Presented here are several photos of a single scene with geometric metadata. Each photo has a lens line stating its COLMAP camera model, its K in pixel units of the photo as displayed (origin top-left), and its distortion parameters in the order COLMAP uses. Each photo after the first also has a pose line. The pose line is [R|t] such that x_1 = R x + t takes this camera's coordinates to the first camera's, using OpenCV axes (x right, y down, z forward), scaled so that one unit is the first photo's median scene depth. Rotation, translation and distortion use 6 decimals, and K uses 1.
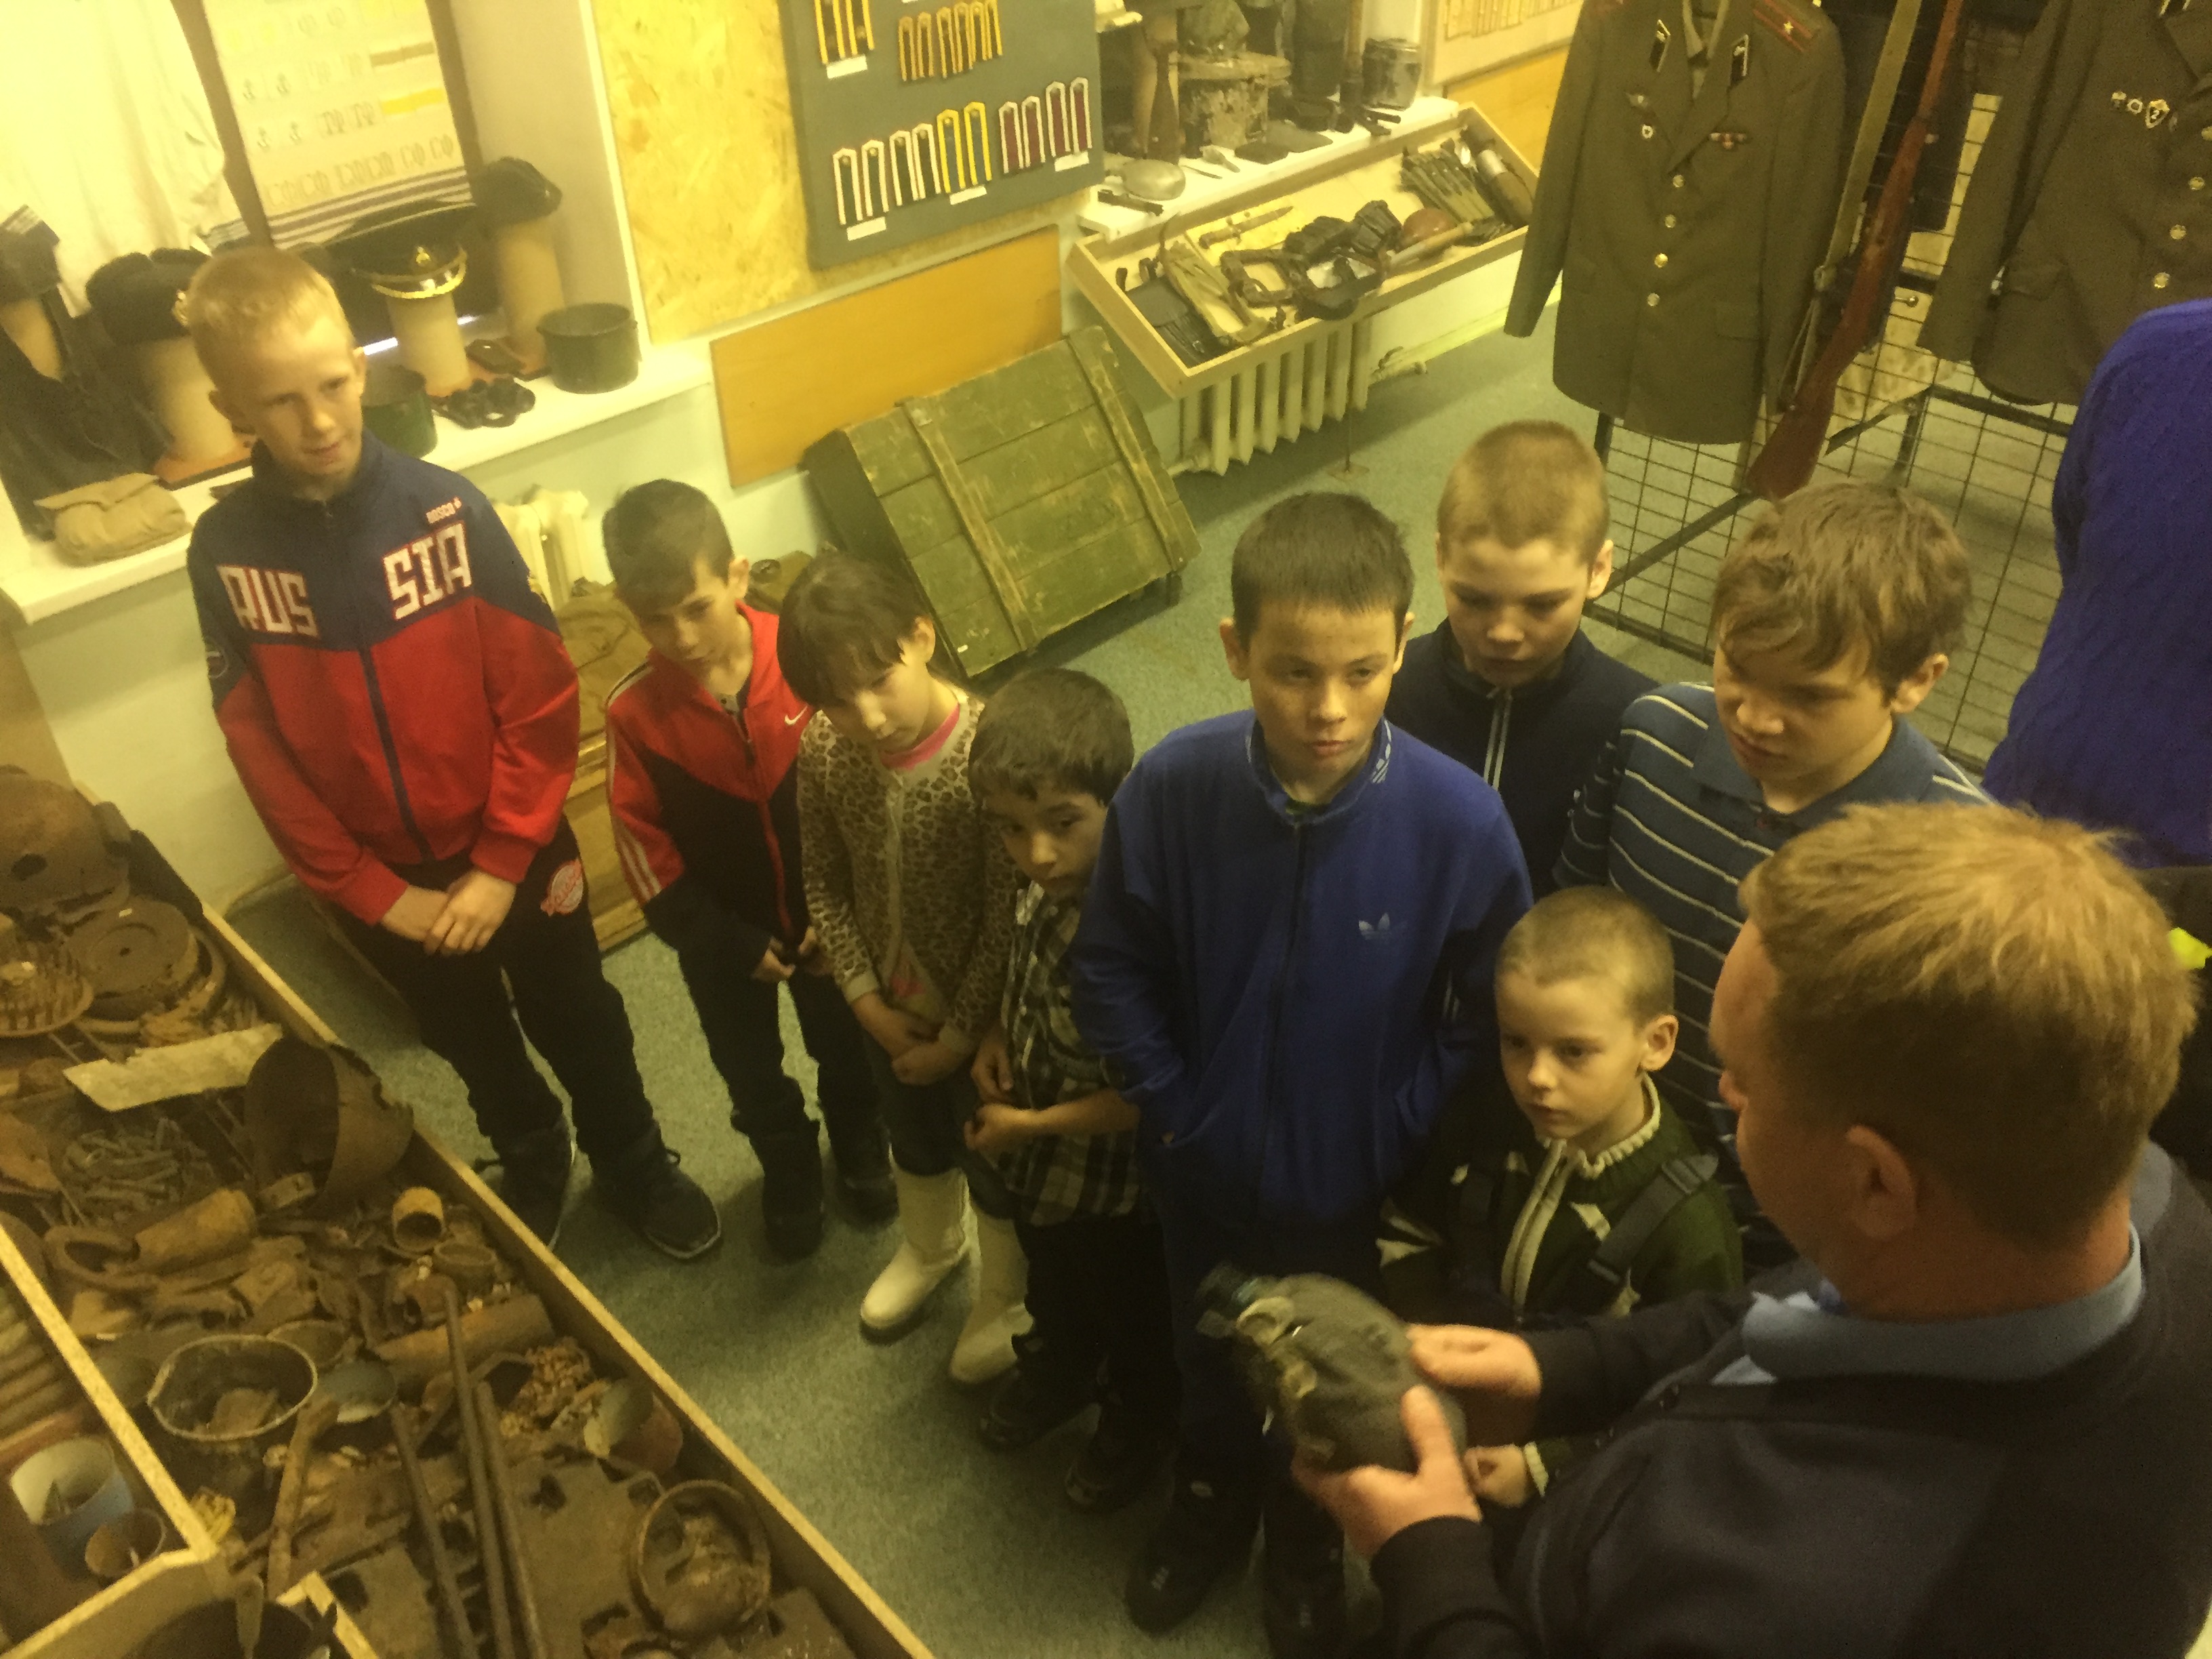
lens RADIAL K [[1888.6, 0, 1095.6], [0, 1888.6, 825.9], [0, 0, 1]] dist [0.075840, -0.088177]
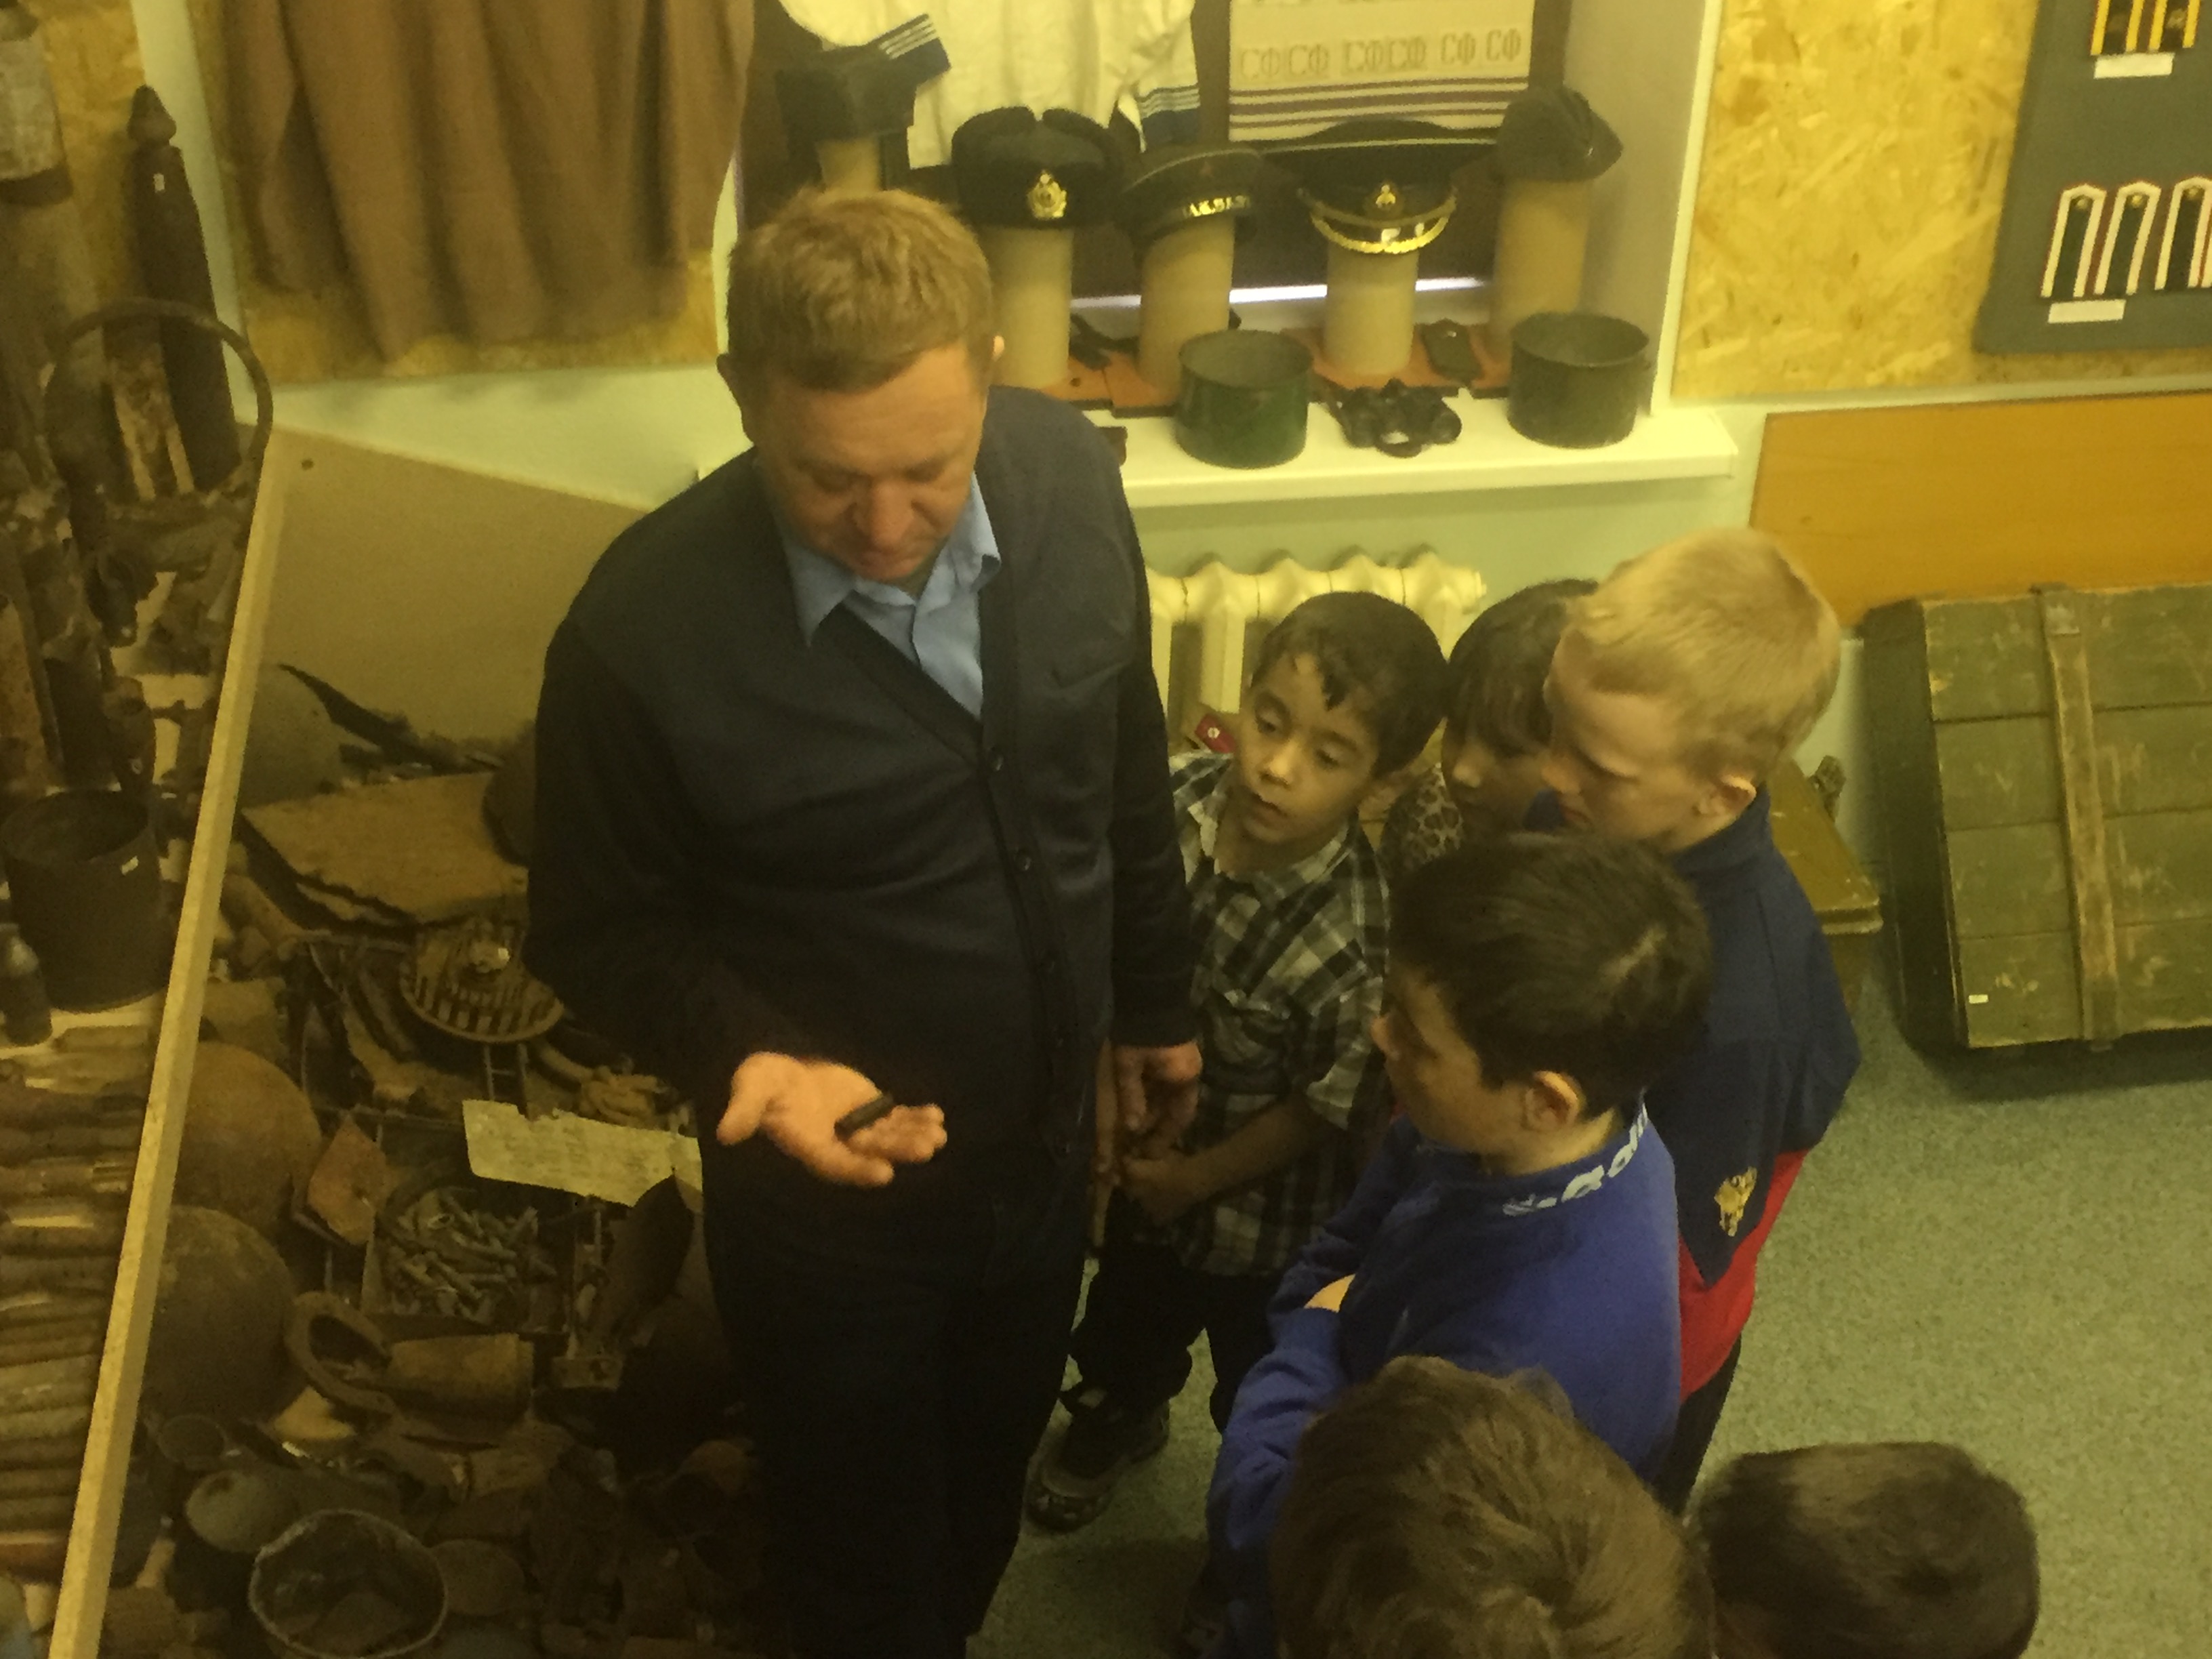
lens RADIAL K [[3053.6, 0, 1106.0], [0, 3053.6, 829.5], [0, 0, 1]] dist [0.075562, -0.136285]
pose [[0.807650, 0.351439, -0.473489, 0.159701], [-0.372074, 0.926680, 0.053150, -0.098687], [0.457452, 0.133247, 0.879194, 0.006722]]
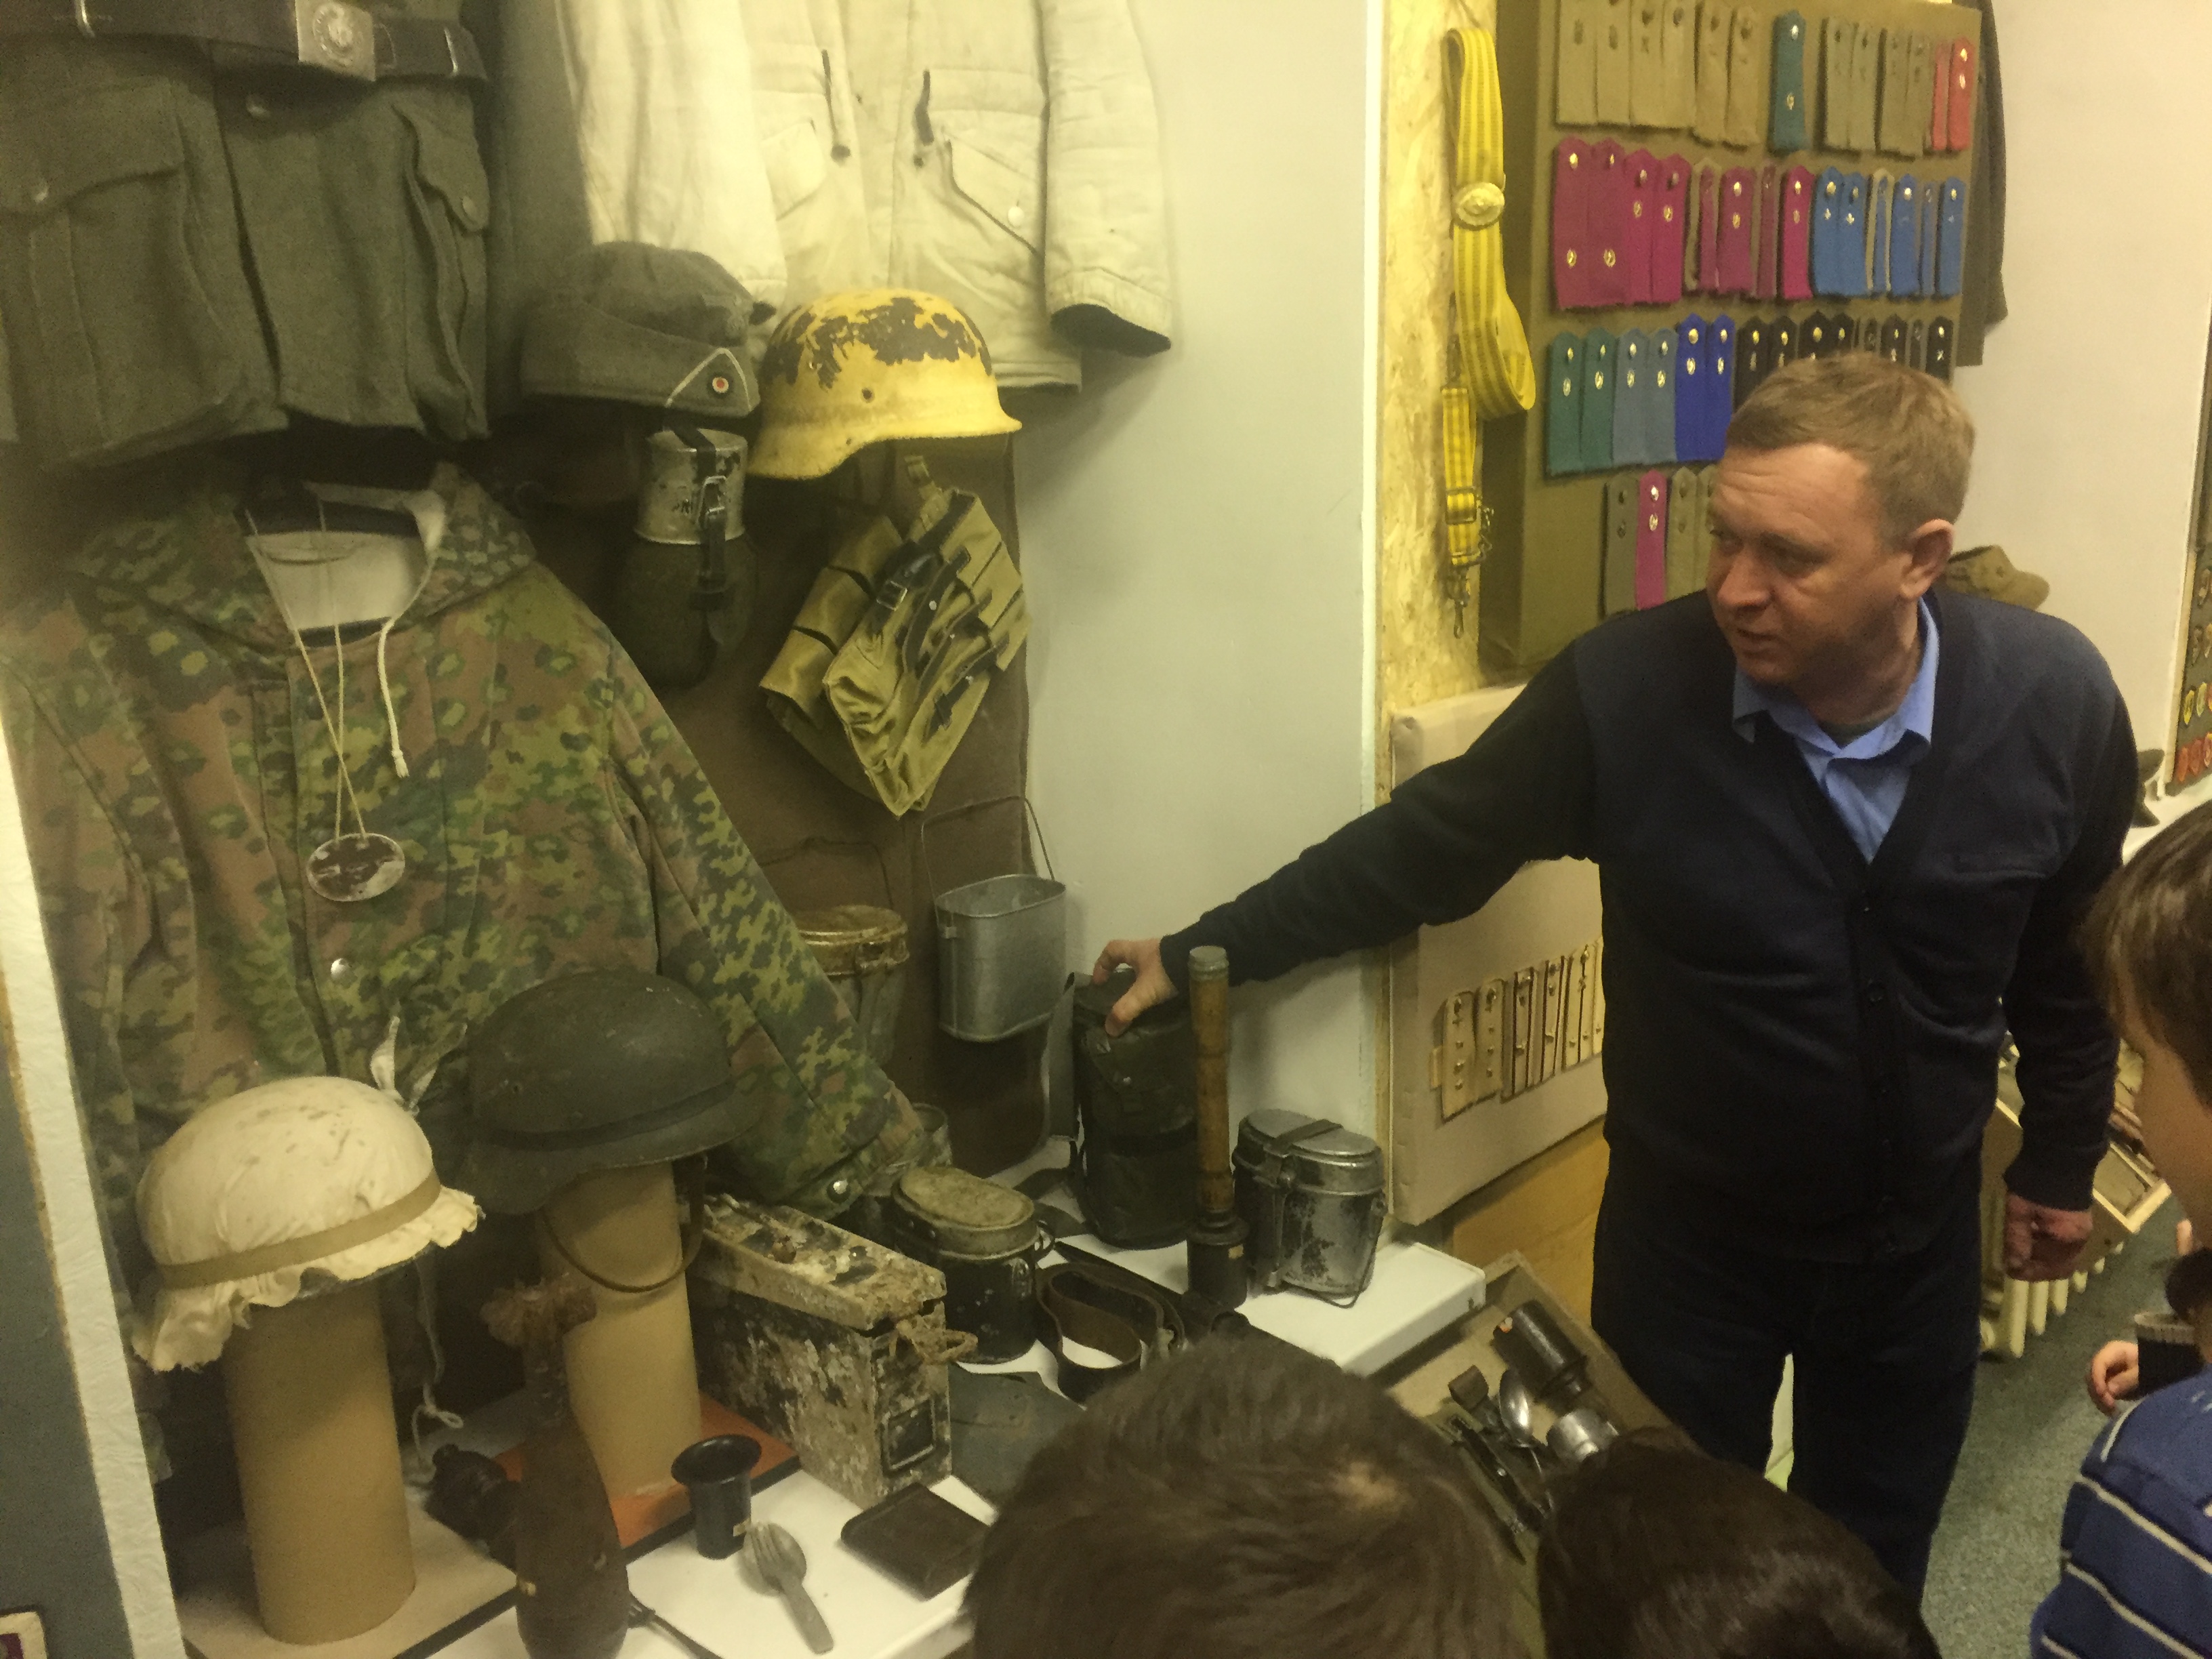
lens RADIAL K [[1888.6, 0, 1095.6], [0, 1888.6, 825.9], [0, 0, 1]] dist [0.075840, -0.088177]
pose [[0.999889, -0.010831, 0.010271, 0.144886], [0.013786, 0.933882, -0.357315, -0.441998], [-0.005722, 0.357416, 0.933928, 0.819217]]
